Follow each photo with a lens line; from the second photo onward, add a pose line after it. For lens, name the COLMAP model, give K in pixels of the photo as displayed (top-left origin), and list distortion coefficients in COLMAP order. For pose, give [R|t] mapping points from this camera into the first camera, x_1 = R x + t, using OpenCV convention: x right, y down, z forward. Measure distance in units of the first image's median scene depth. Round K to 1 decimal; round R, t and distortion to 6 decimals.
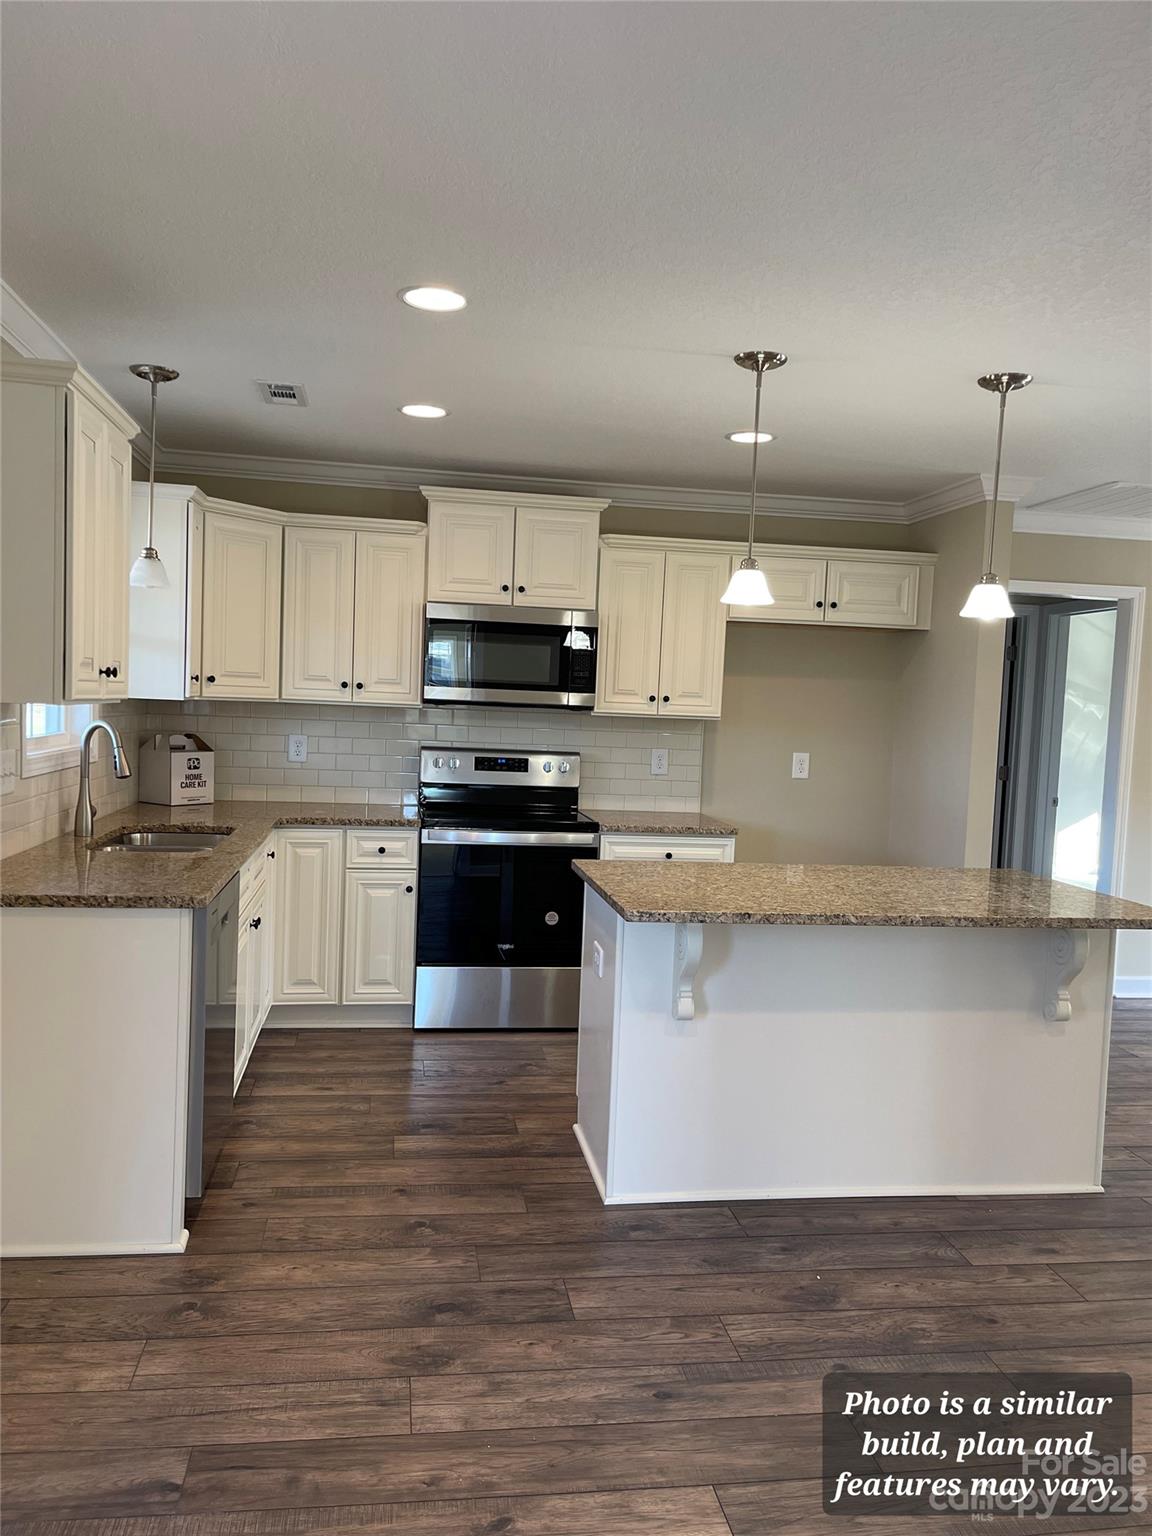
lens RADIAL K [[1158.1, 0, 570.2], [0, 1158.1, 776.5], [0, 0, 1]] dist [0.071670, -0.083654]
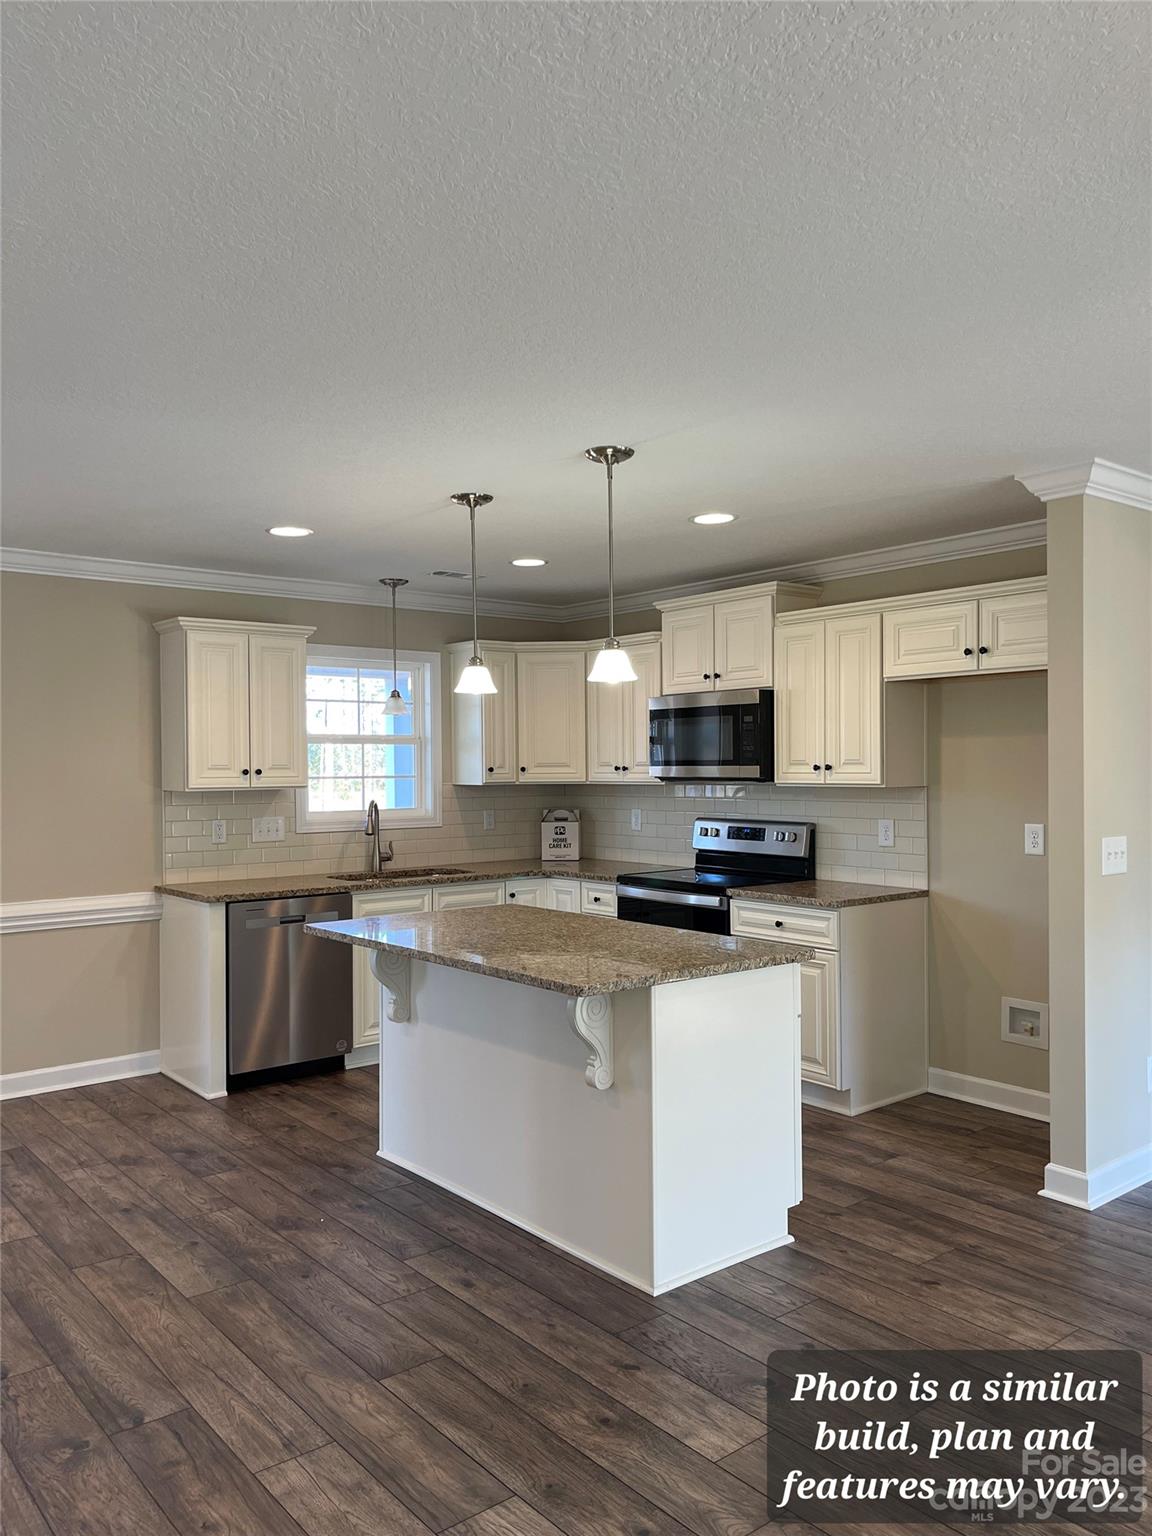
lens RADIAL K [[1158.1, 0, 570.8], [0, 1158.1, 772.3], [0, 0, 1]] dist [0.071670, -0.083654]
pose [[0.499747, -0.039720, -0.865260, 1.433800], [-0.028974, 0.997622, -0.062531, 0.008851], [0.865687, 0.056320, 0.497408, 0.551830]]
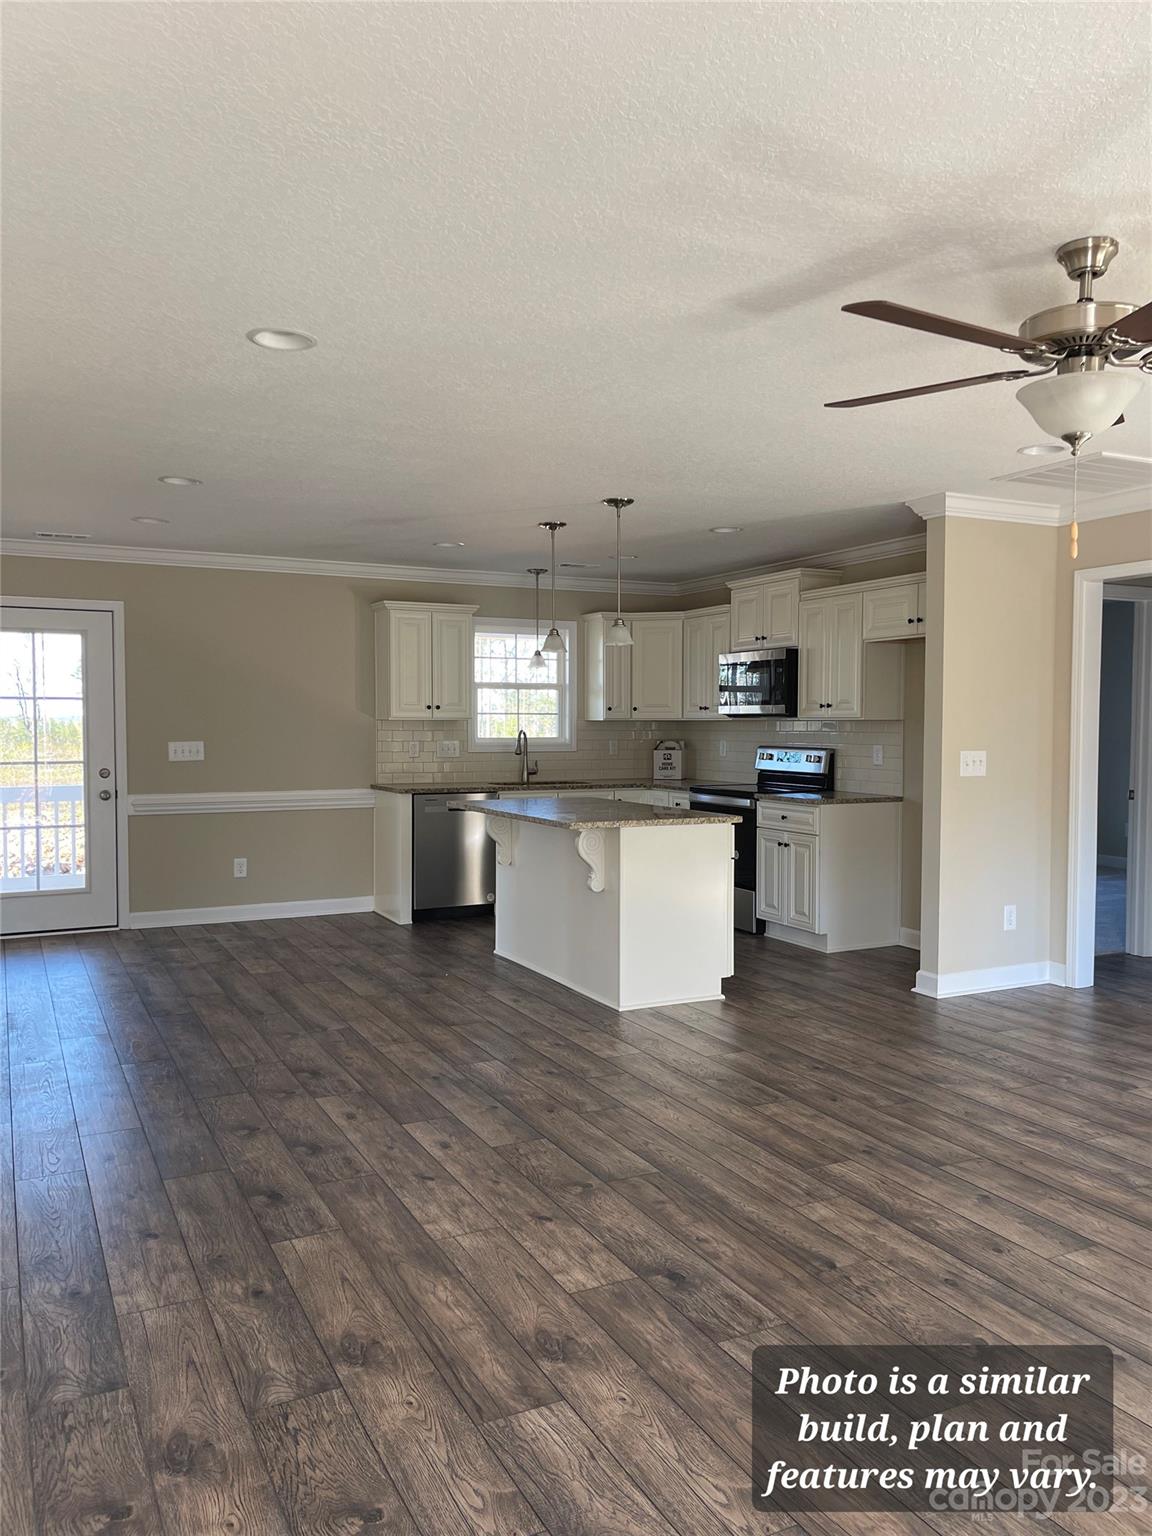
lens RADIAL K [[1158.1, 0, 580.5], [0, 1158.1, 764.8], [0, 0, 1]] dist [0.071670, -0.083654]
pose [[0.303911, -0.005892, -0.952682, 2.213773], [-0.052181, 0.998377, -0.022820, 0.081502], [0.951270, 0.056647, 0.303111, 0.554781]]
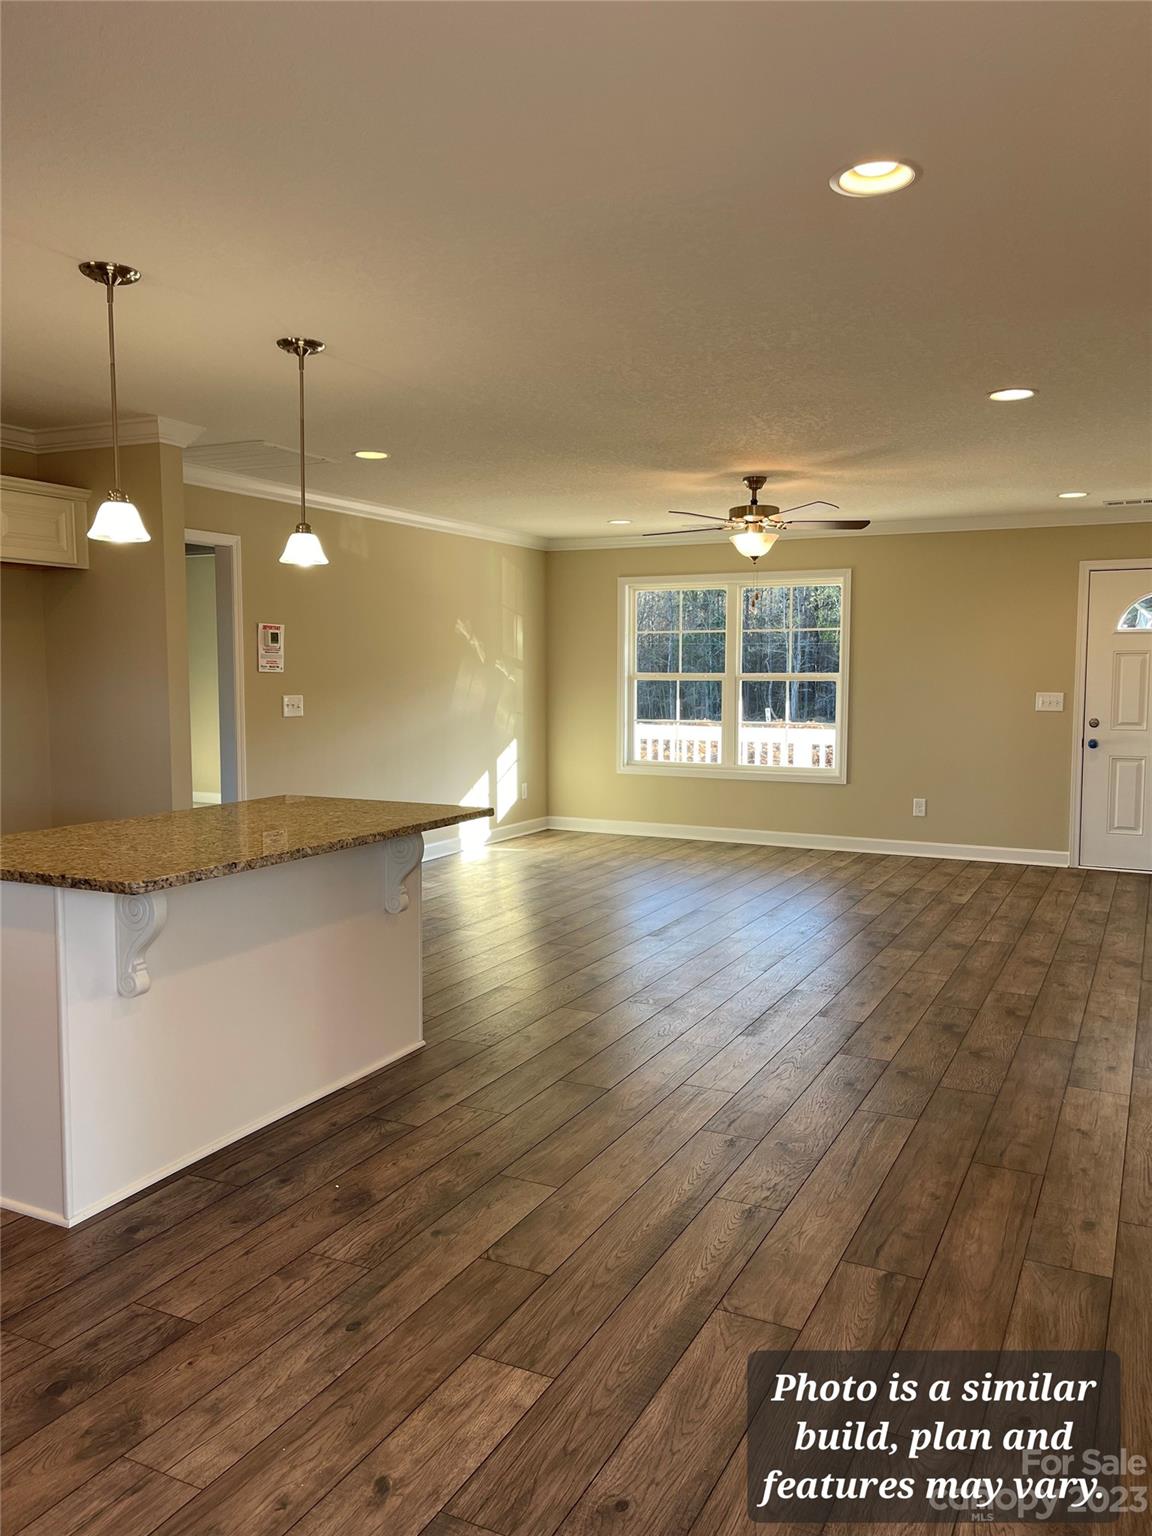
lens RADIAL K [[1158.1, 0, 595.9], [0, 1158.1, 763.7], [0, 0, 1]] dist [0.071670, -0.083654]
pose [[0.572910, -0.106518, 0.812667, -0.461143], [0.073418, 0.994203, 0.078555, -0.019901], [-0.816323, 0.014660, 0.577409, 0.183257]]
